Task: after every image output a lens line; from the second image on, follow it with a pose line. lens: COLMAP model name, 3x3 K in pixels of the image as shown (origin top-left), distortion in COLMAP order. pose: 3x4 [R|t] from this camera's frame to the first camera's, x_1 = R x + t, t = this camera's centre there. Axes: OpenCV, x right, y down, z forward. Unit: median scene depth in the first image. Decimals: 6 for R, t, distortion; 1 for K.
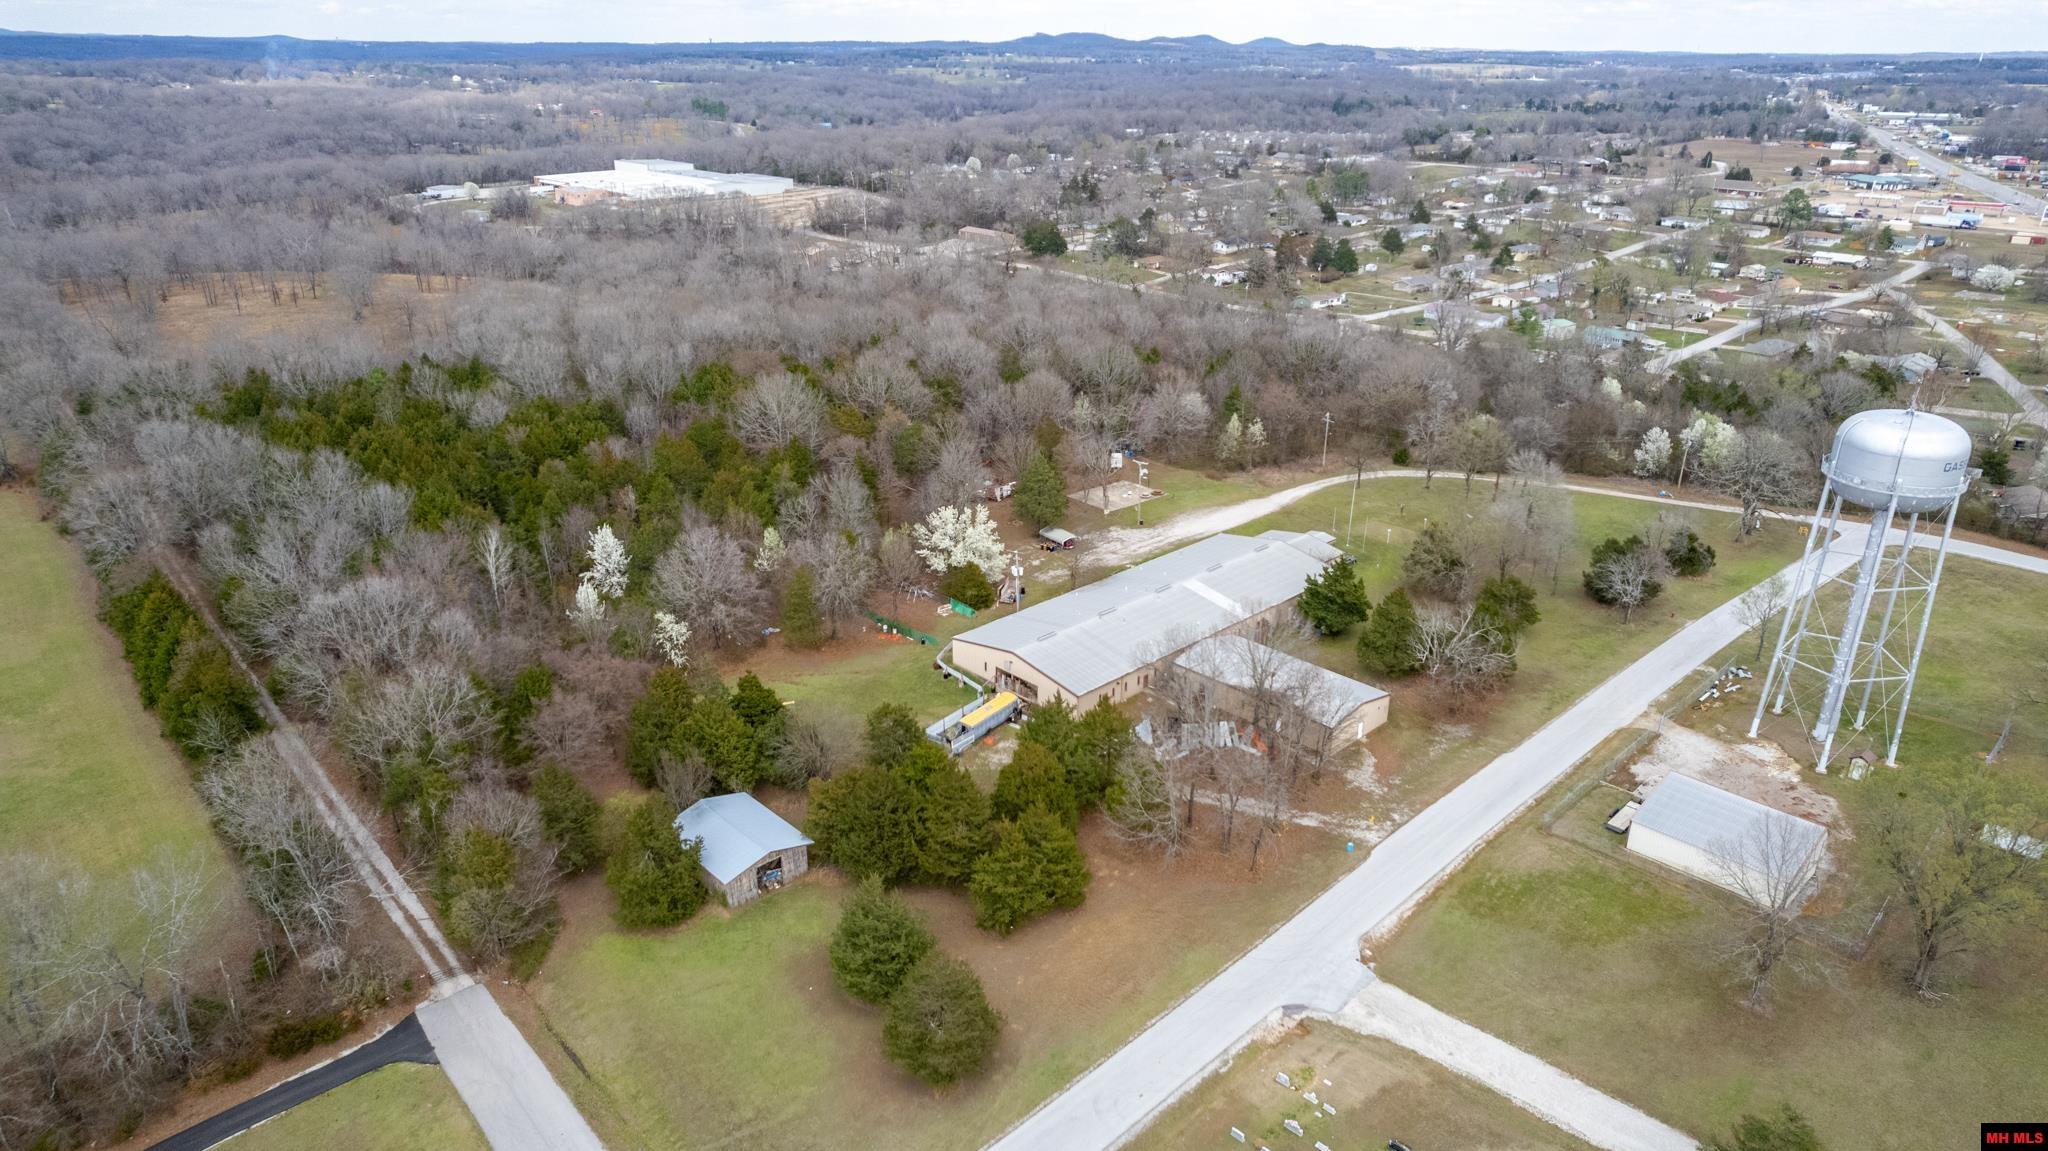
lens RADIAL K [[1316.6, 0, 1024.0], [0, 1316.6, 575.5], [0, 0, 1]] dist [-0.083652, 0.098834]
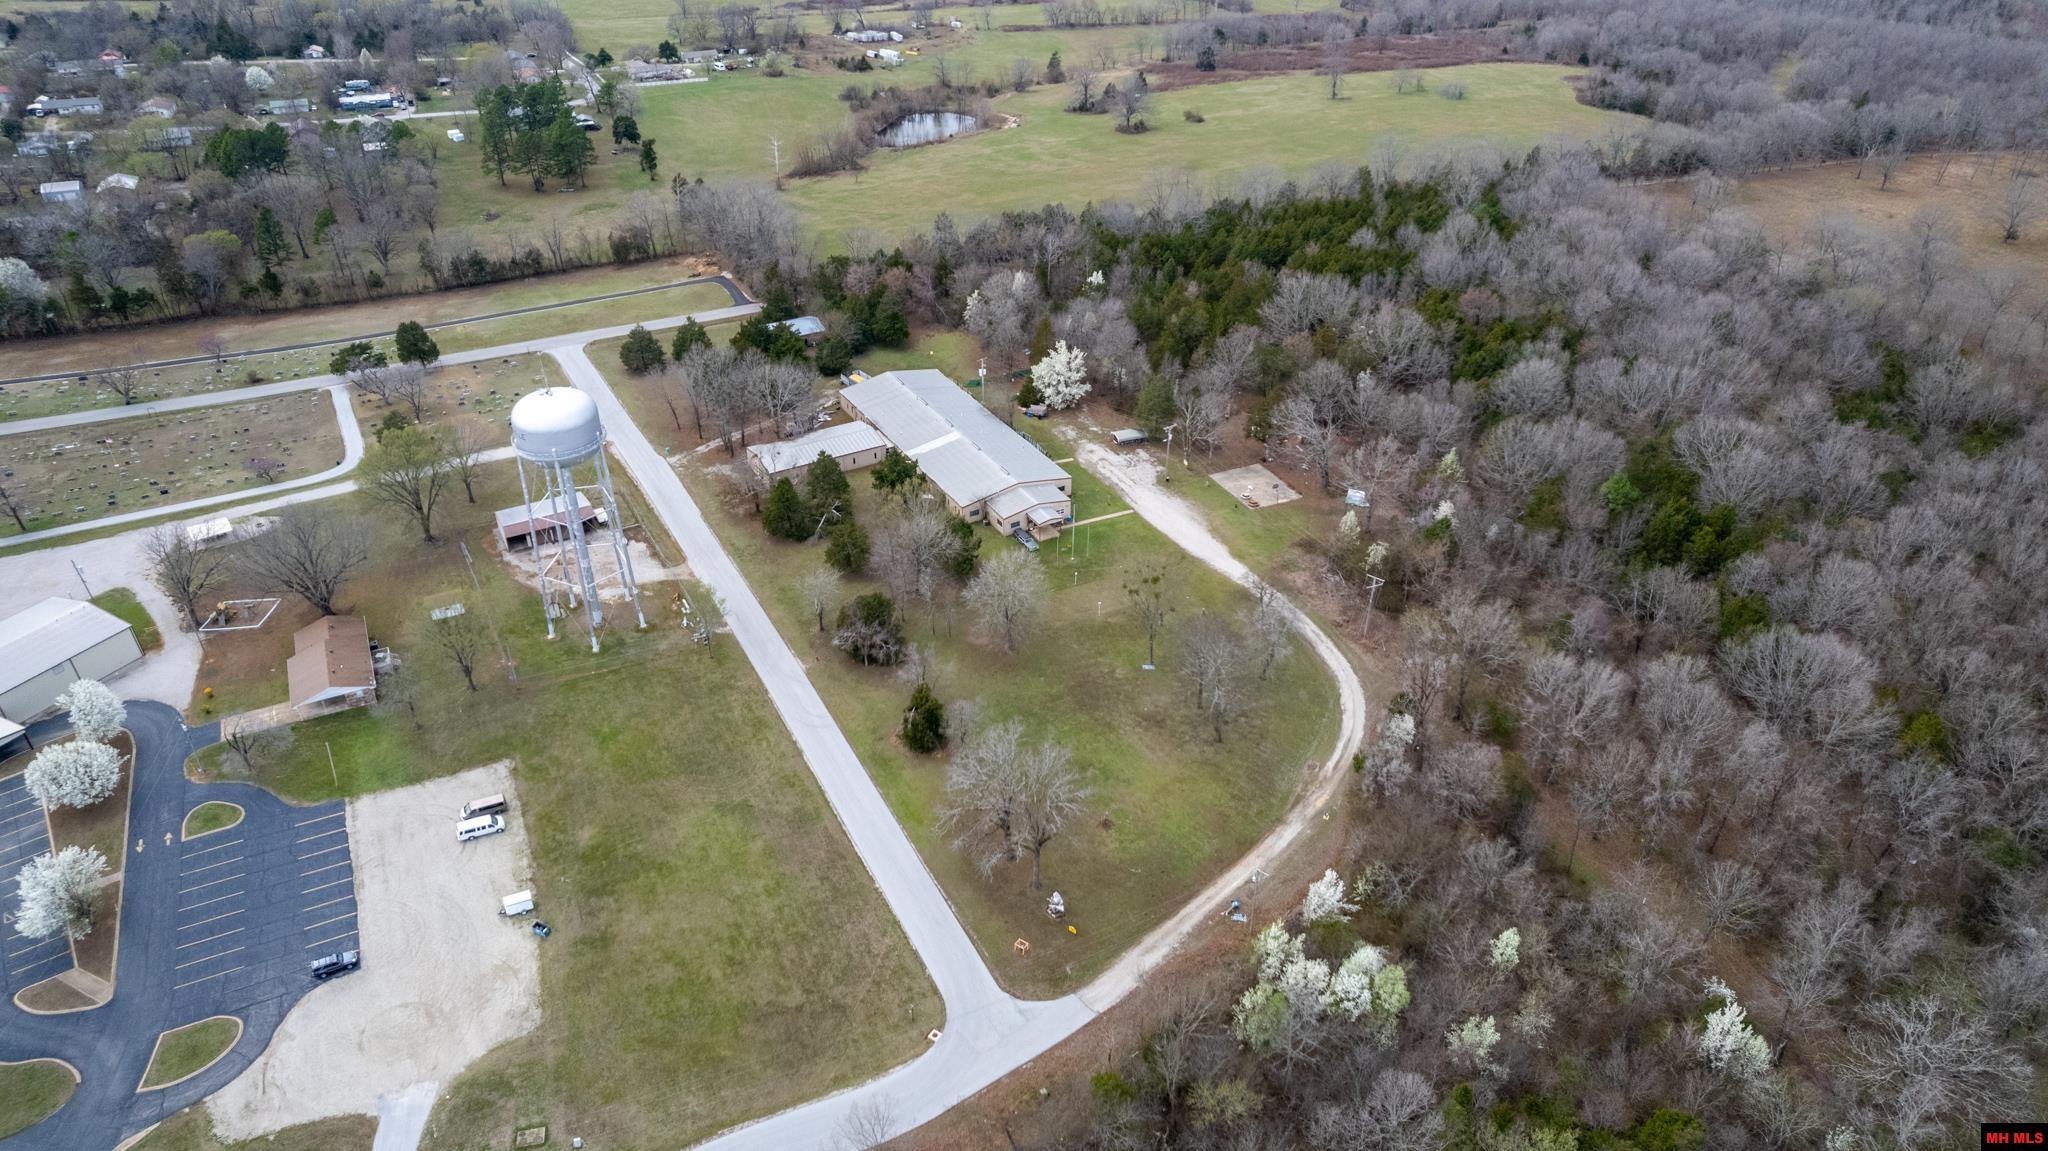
lens RADIAL K [[1316.6, 0, 1024.0], [0, 1316.6, 575.5], [0, 0, 1]] dist [-0.083652, 0.098834]
pose [[-0.252048, 0.519303, -0.816576, 1.503680], [-0.369158, 0.728412, 0.577181, -0.812514], [0.894536, 0.446923, 0.008109, 1.286960]]
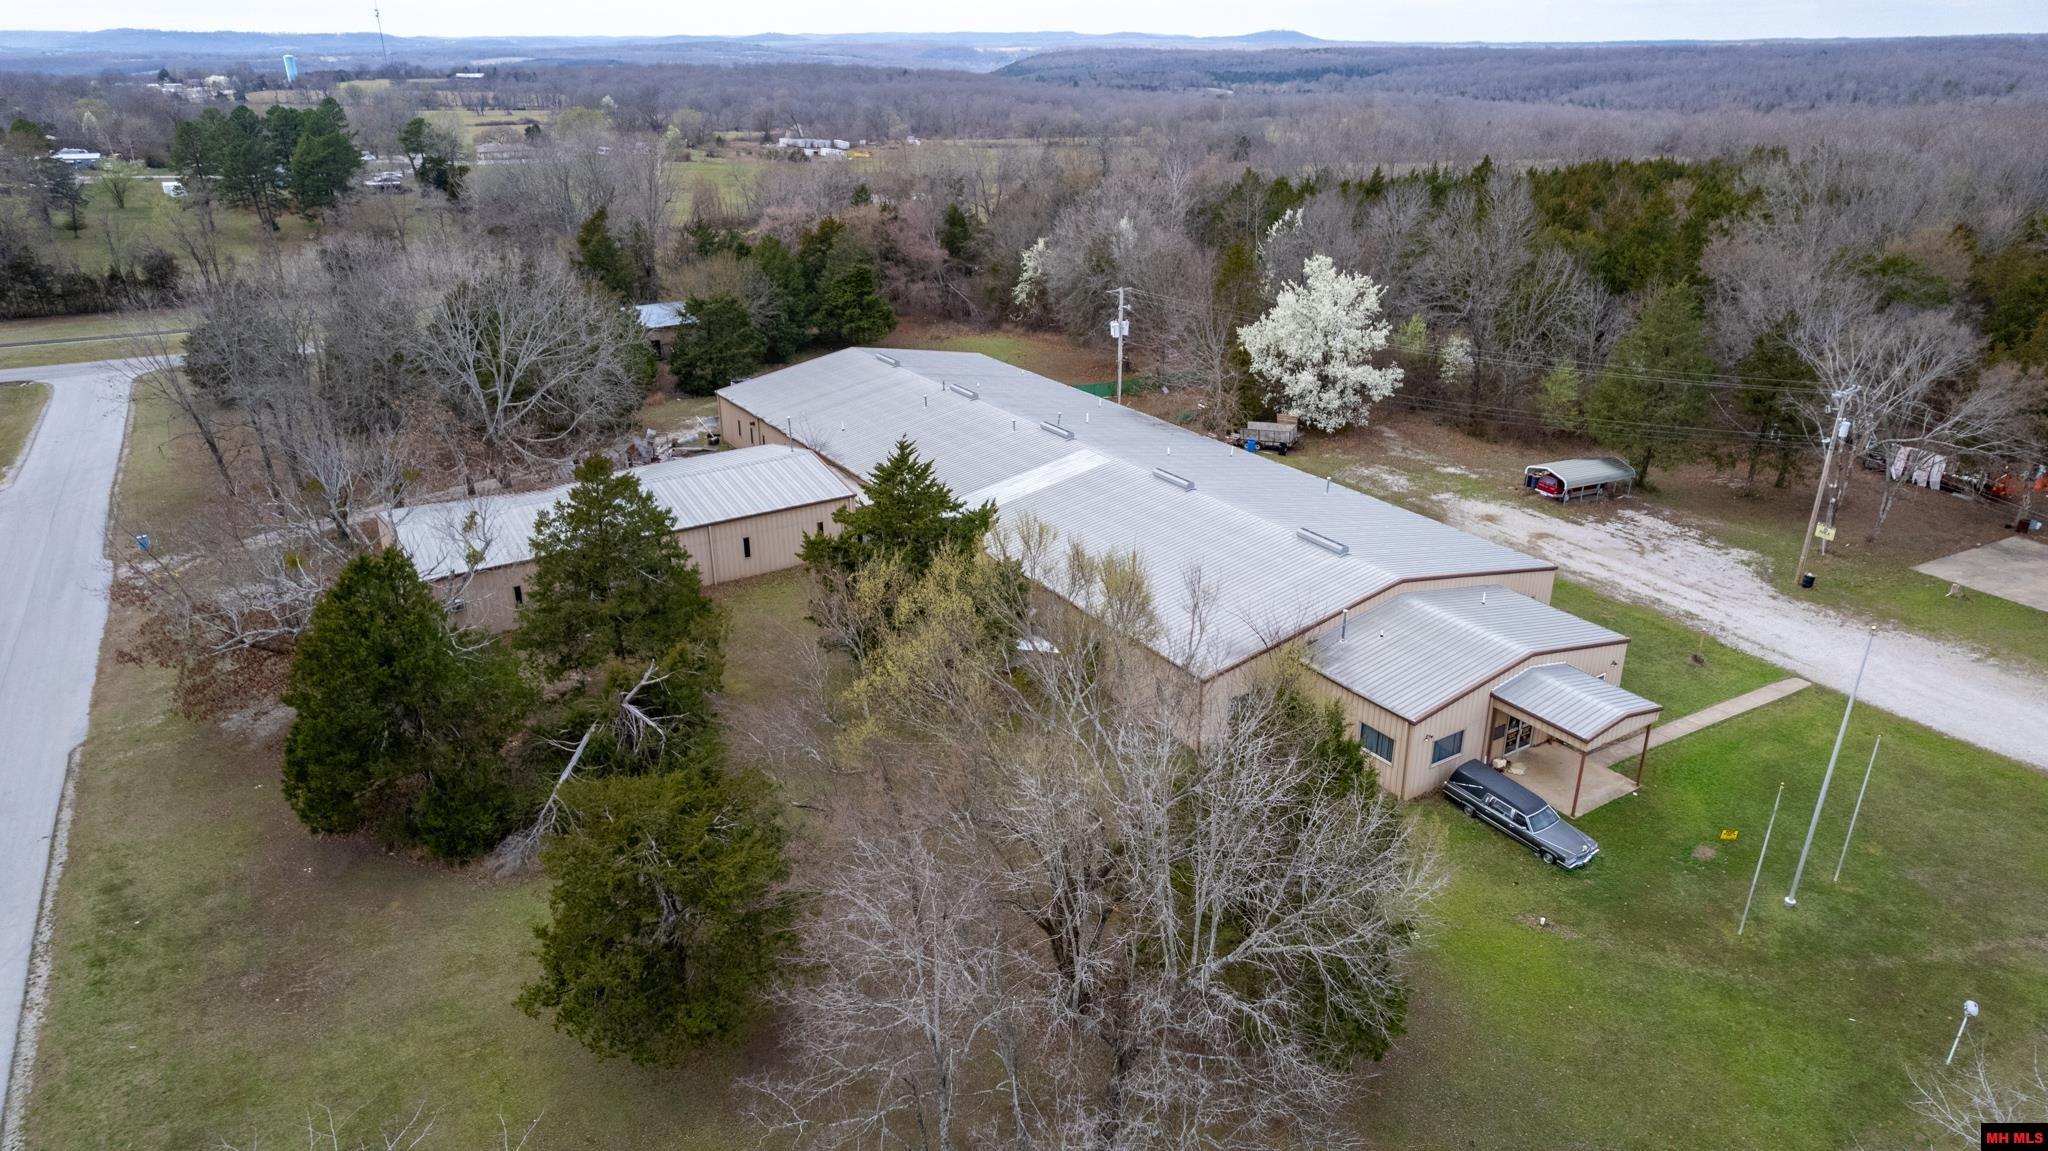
lens RADIAL K [[1316.6, 0, 1024.0], [0, 1316.6, 575.5], [0, 0, 1]] dist [-0.083652, 0.098834]
pose [[-0.199048, 0.369216, -0.907777, 0.596548], [-0.371069, 0.828946, 0.418517, -0.148142], [0.907021, 0.420153, -0.027995, 1.161113]]
